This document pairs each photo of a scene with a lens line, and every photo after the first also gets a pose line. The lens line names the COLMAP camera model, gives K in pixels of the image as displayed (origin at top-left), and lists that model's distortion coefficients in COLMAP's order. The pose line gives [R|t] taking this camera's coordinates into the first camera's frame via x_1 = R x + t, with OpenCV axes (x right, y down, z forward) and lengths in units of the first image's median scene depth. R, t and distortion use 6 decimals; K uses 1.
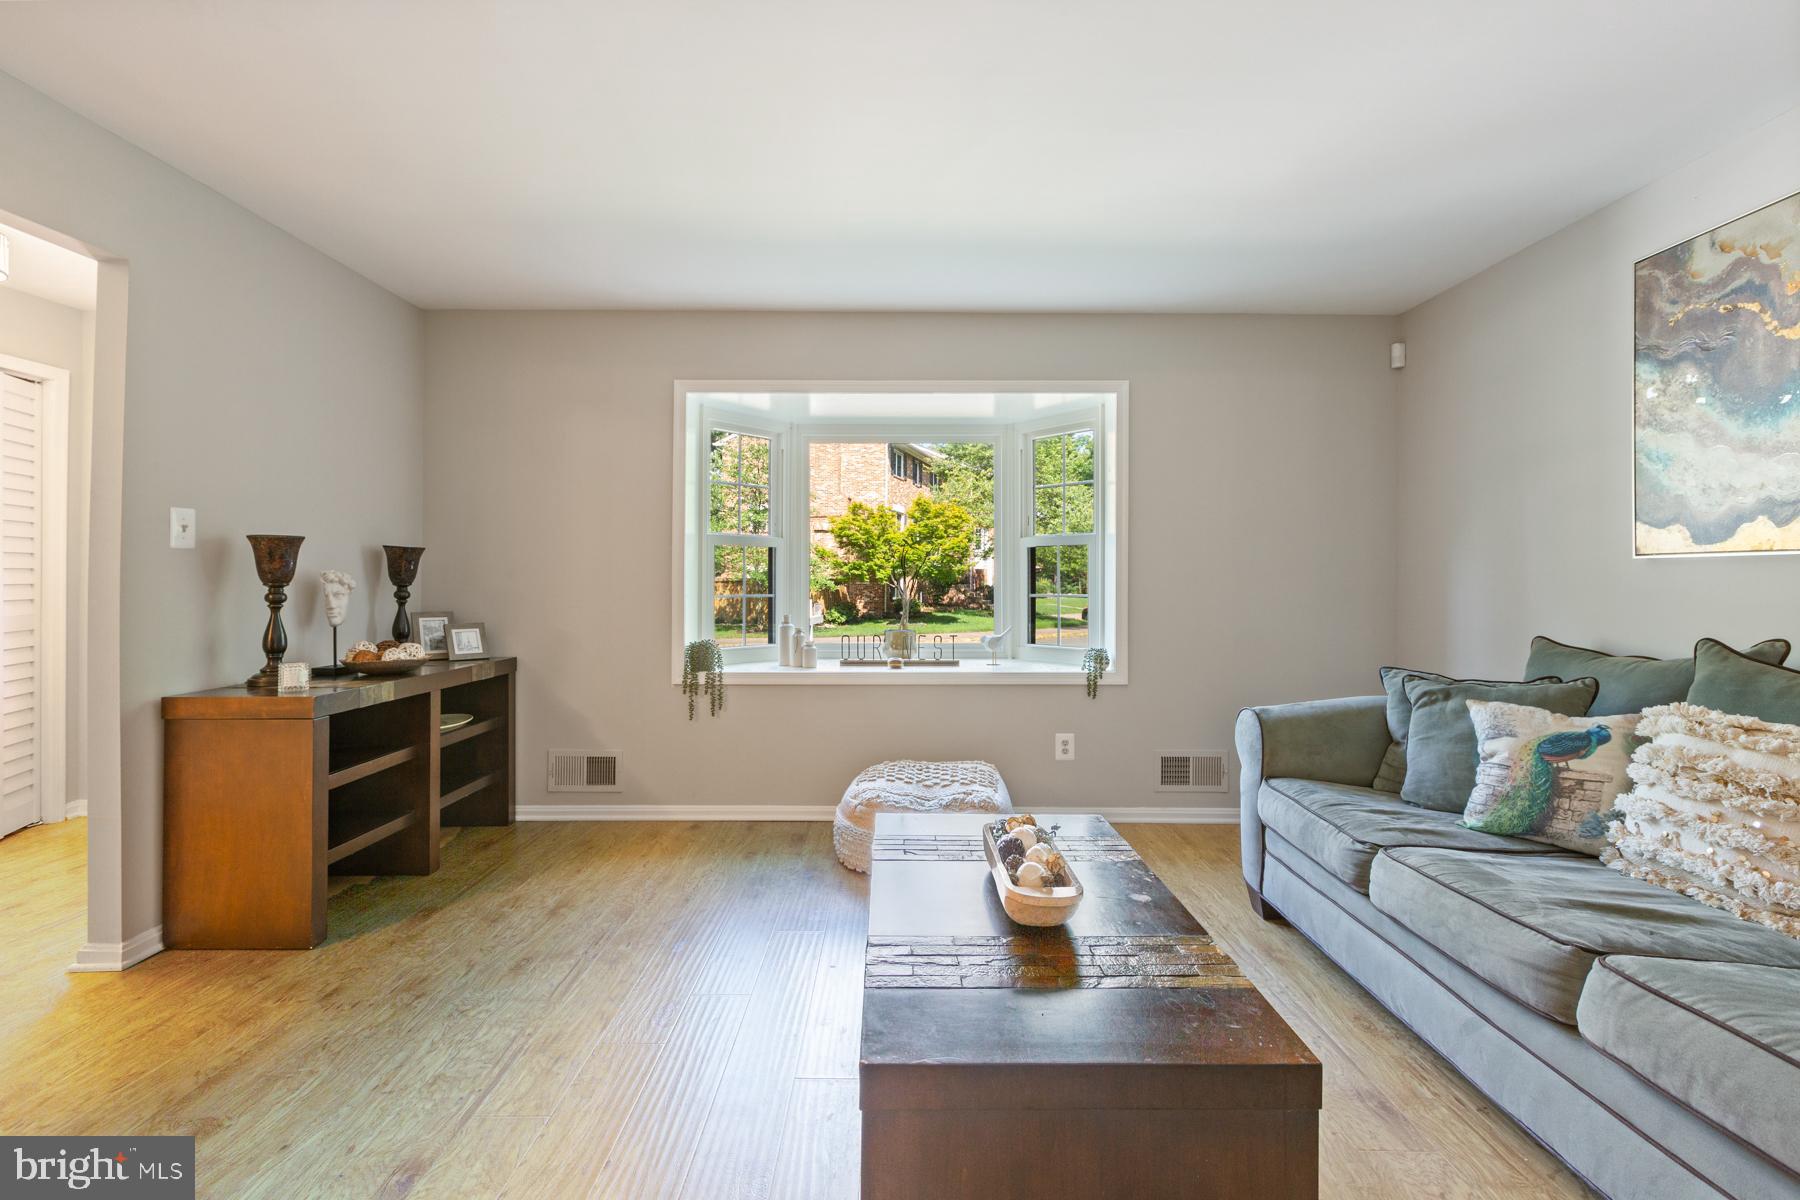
lens RADIAL K [[817.2, 0, 894.7], [0, 817.2, 578.7], [0, 0, 1]] dist [0.003399, -0.000562]
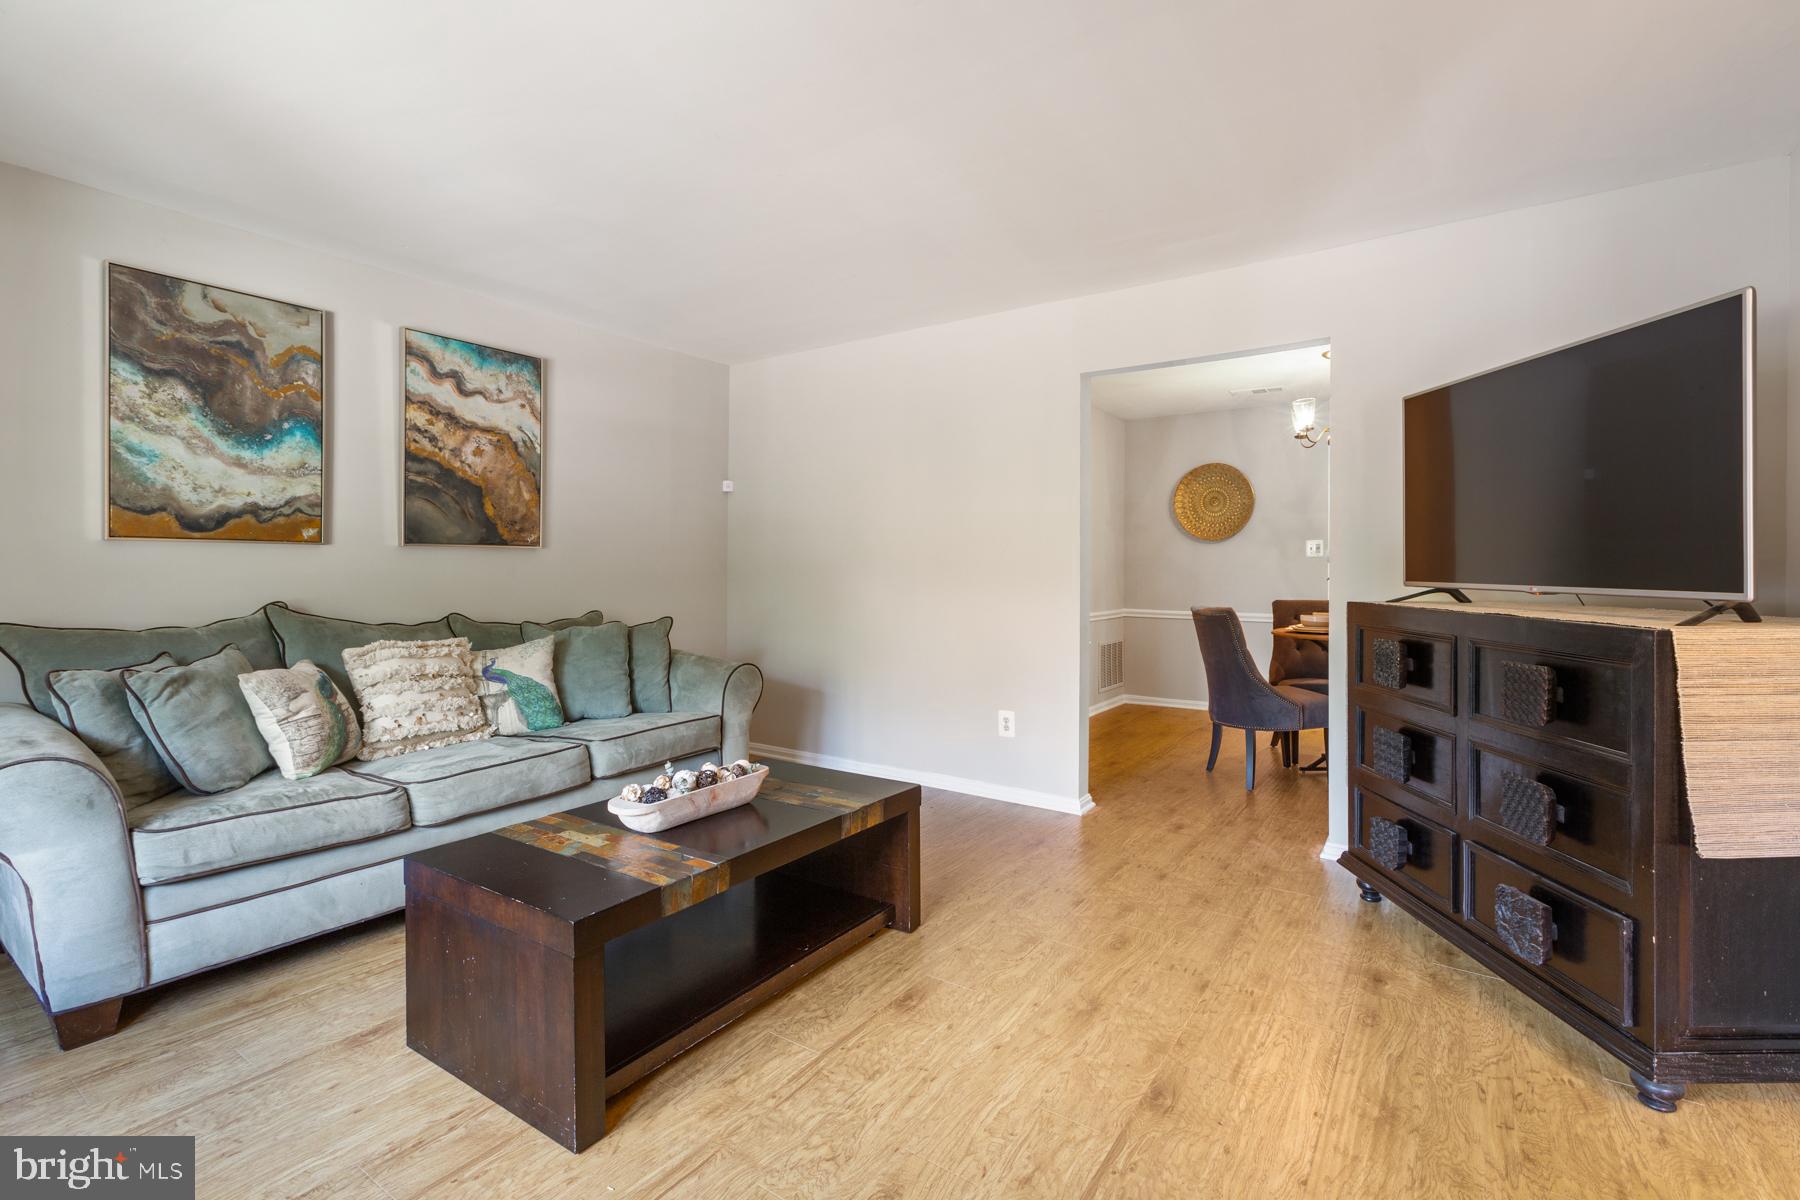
lens RADIAL K [[817.2, 0, 904.2], [0, 817.2, 584.8], [0, 0, 1]] dist [0.003399, -0.000562]
pose [[-0.822926, -0.024271, 0.567630, -0.571492], [-0.014971, 0.999667, 0.021041, -0.003257], [-0.567952, 0.008817, -0.823015, 1.306269]]
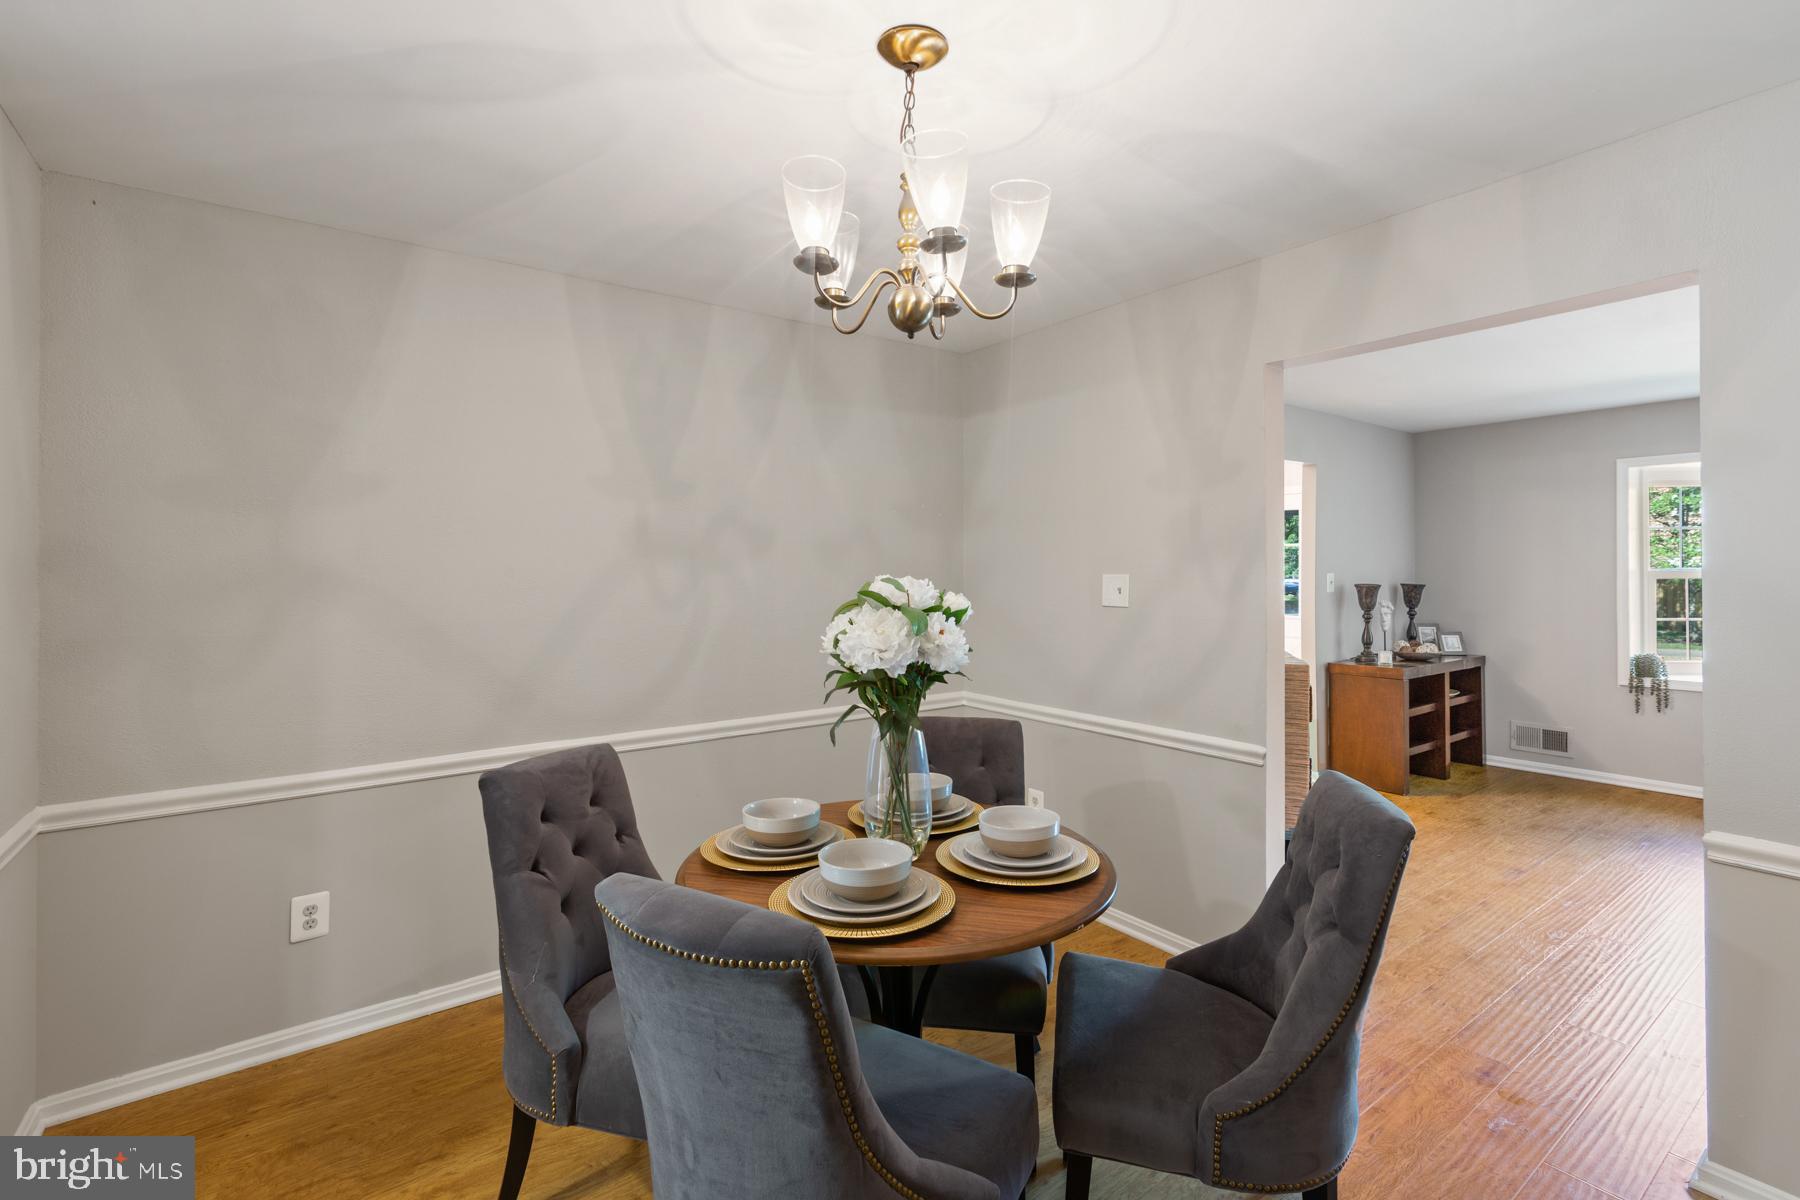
lens RADIAL K [[817.2, 0, 918.9], [0, 817.2, 559.8], [0, 0, 1]] dist [0.003399, -0.000562]
pose [[0.607132, -0.013622, -0.794484, 0.148075], [0.004937, 0.999898, -0.013372, -0.092233], [0.794586, 0.004196, 0.607138, -1.051267]]
